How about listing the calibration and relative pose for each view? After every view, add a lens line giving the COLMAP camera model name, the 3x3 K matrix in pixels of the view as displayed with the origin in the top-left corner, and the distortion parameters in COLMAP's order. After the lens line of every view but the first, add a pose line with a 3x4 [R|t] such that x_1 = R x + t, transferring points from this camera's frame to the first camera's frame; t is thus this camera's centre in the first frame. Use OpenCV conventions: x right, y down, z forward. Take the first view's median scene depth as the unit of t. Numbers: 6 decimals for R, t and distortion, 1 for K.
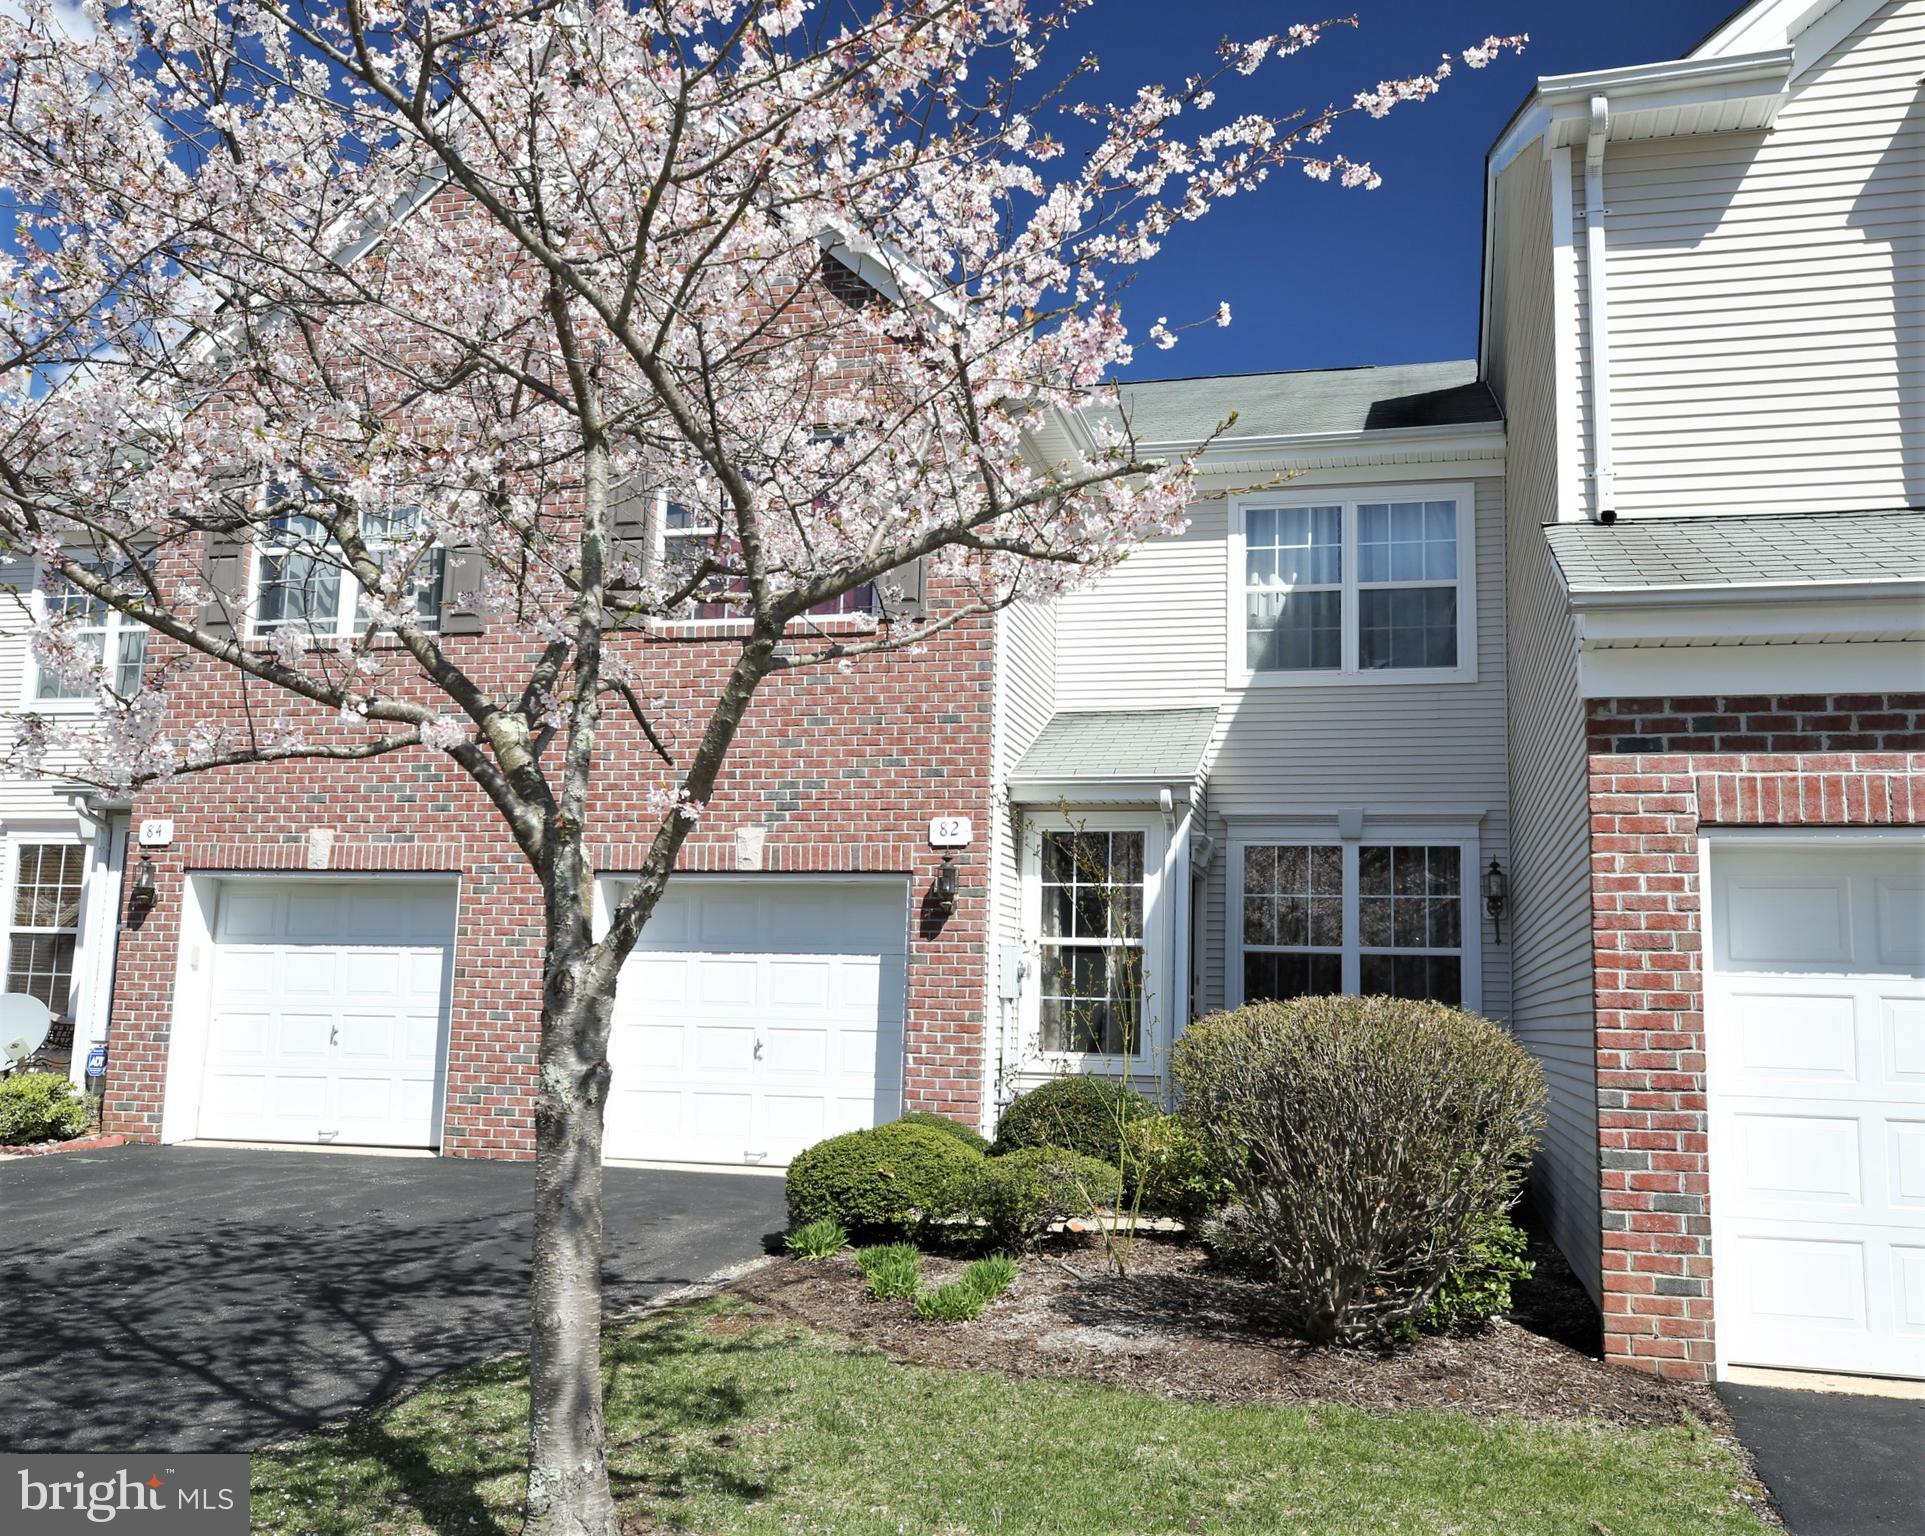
lens RADIAL K [[1690.1, 0, 959.7], [0, 1690.1, 783.4], [0, 0, 1]] dist [0.013811, -0.018149]
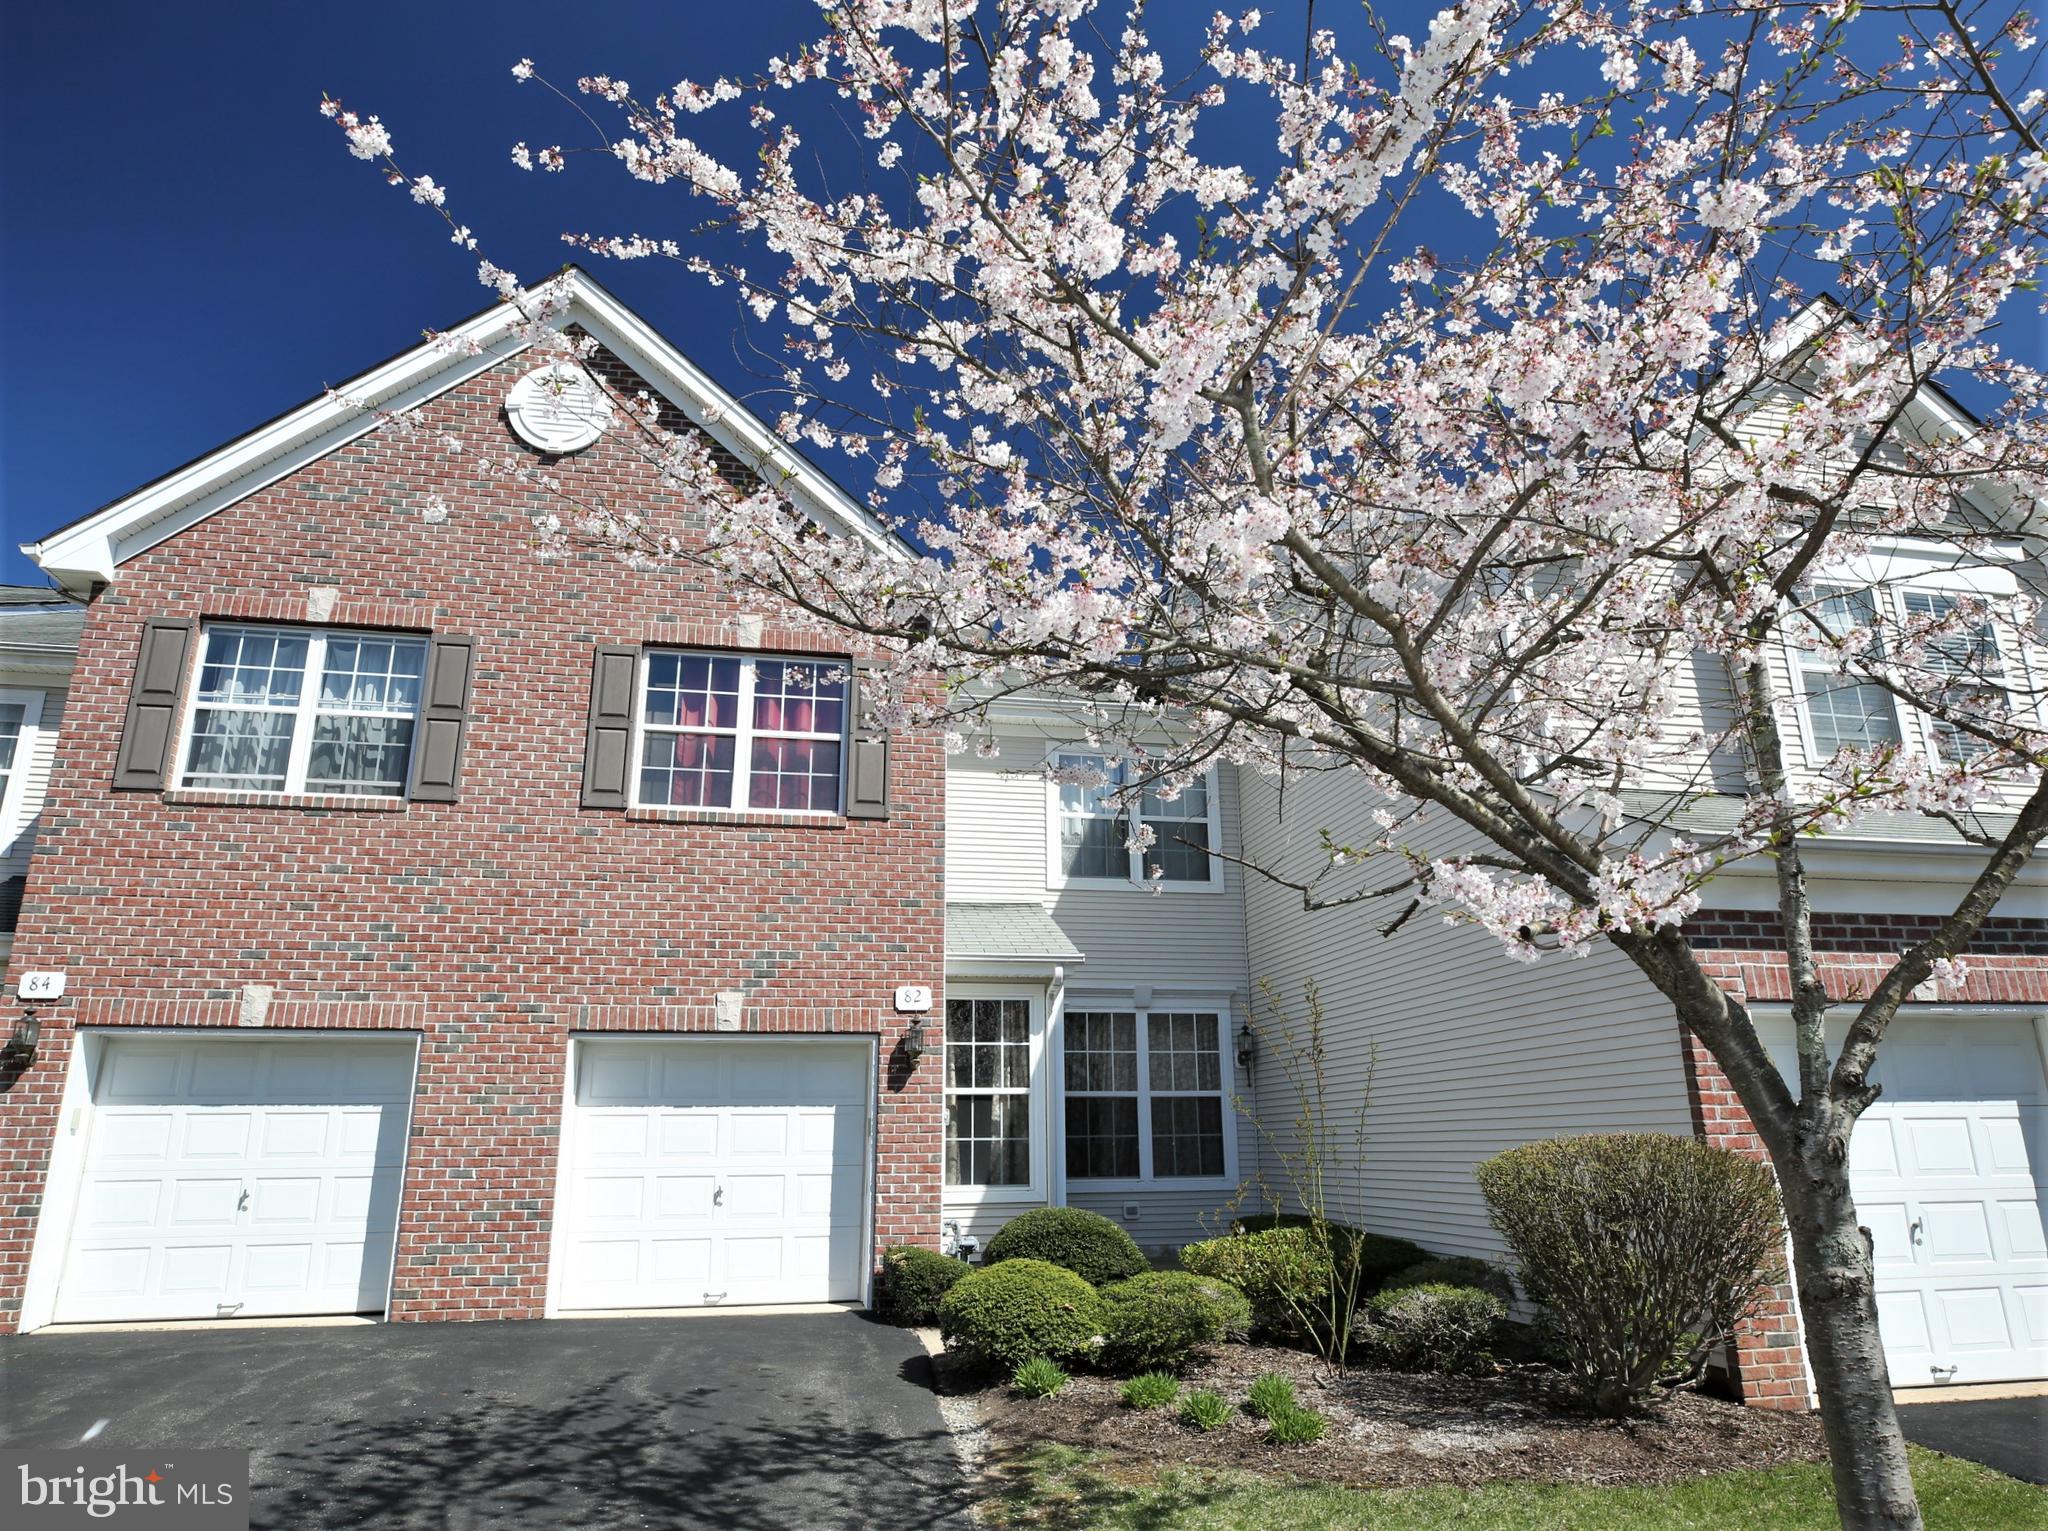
lens RADIAL K [[1270.5, 0, 1027.6], [0, 1270.5, 772.2], [0, 0, 1]] dist [-0.029114, 0.011369]
pose [[0.903887, 0.087498, 0.418727, -0.289771], [-0.024024, 0.987696, -0.154531, 0.006658], [-0.427096, 0.129619, 0.894868, 0.132628]]
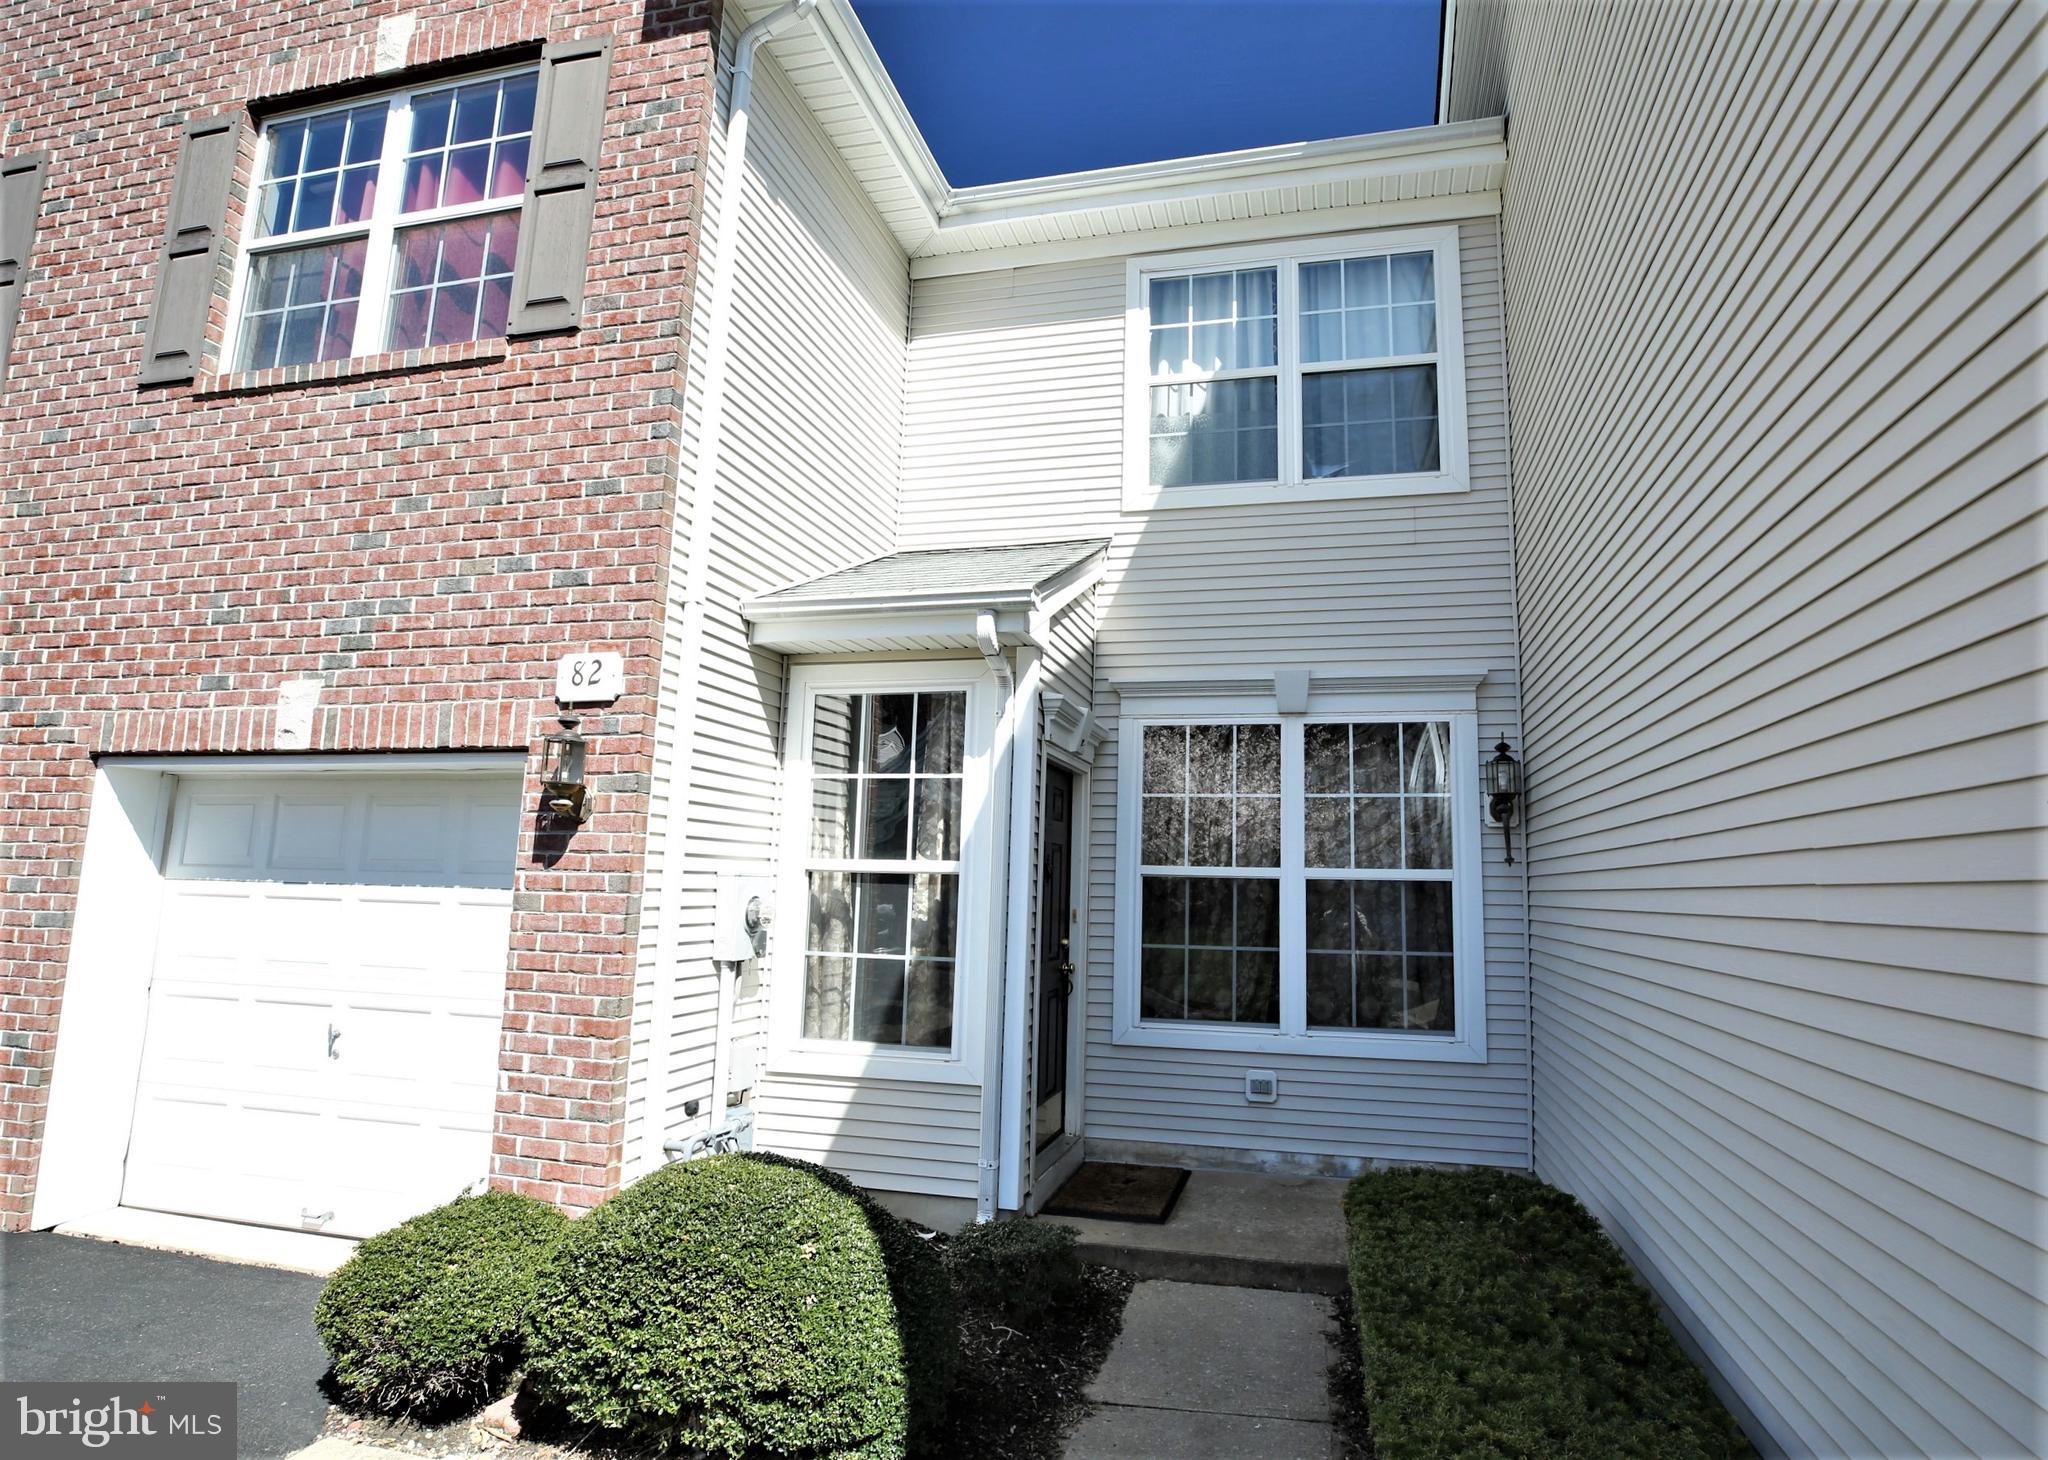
lens RADIAL K [[1079.0, 0, 1076.1], [0, 1079.0, 726.7], [0, 0, 1]] dist [-0.030120, 0.001082]
pose [[0.999833, -0.002629, 0.018077, 0.137729], [0.002906, 0.999879, -0.015273, 0.046156], [-0.018035, 0.015323, 0.999720, 0.573695]]
